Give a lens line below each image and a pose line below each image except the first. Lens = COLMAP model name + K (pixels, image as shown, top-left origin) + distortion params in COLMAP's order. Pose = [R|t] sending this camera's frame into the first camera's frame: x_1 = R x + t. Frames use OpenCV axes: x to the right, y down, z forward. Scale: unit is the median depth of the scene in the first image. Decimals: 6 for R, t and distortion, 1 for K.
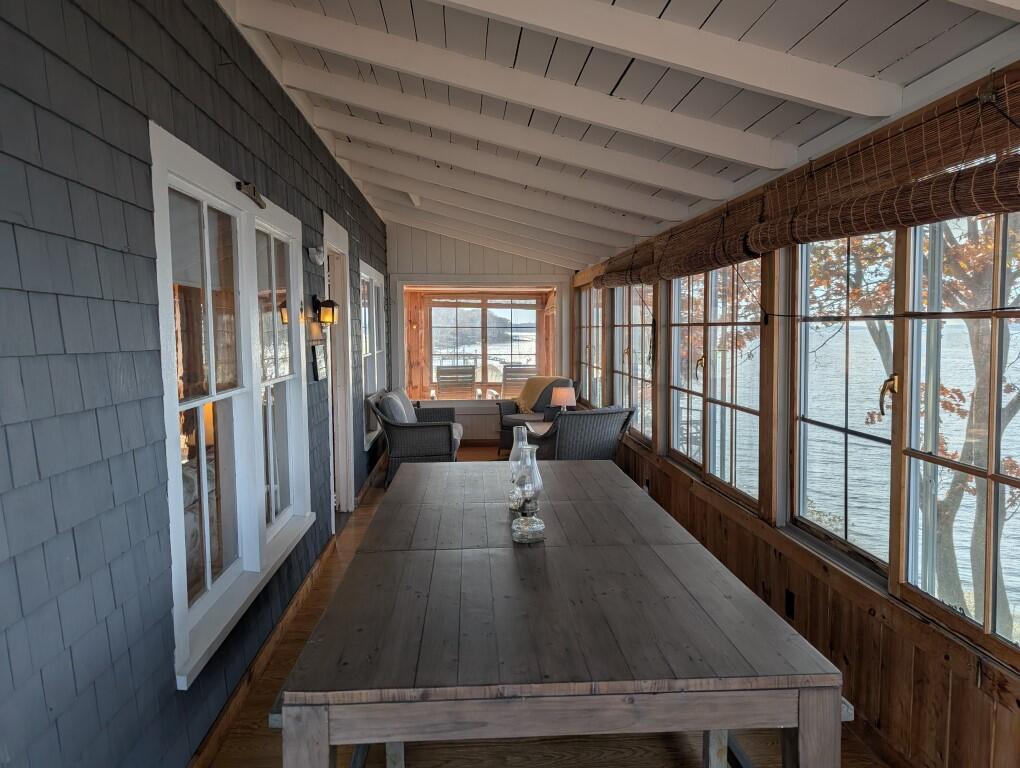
lens RADIAL K [[742.8, 0, 515.5], [0, 742.8, 376.3], [0, 0, 1]] dist [0.056842, -0.072296]
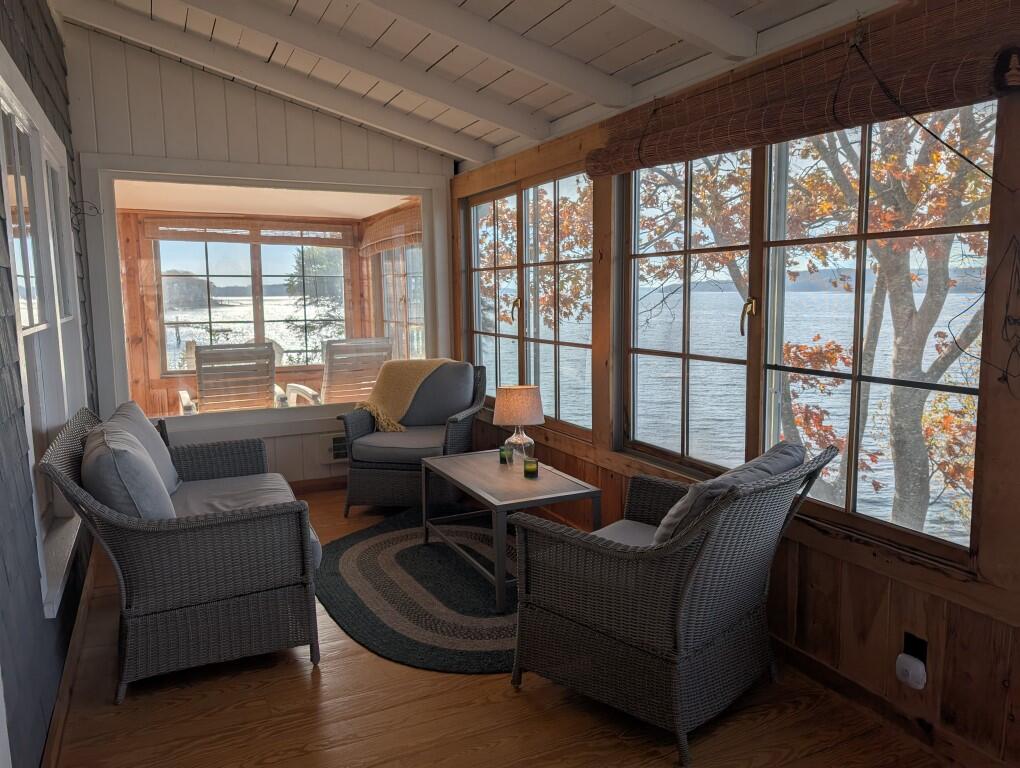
lens RADIAL K [[742.8, 0, 515.5], [0, 742.8, 376.3], [0, 0, 1]] dist [0.056842, -0.072296]
pose [[0.931281, -0.048603, 0.361046, -0.088548], [0.029876, 0.997911, 0.057273, -0.015706], [-0.363075, -0.042551, 0.930788, 0.443066]]
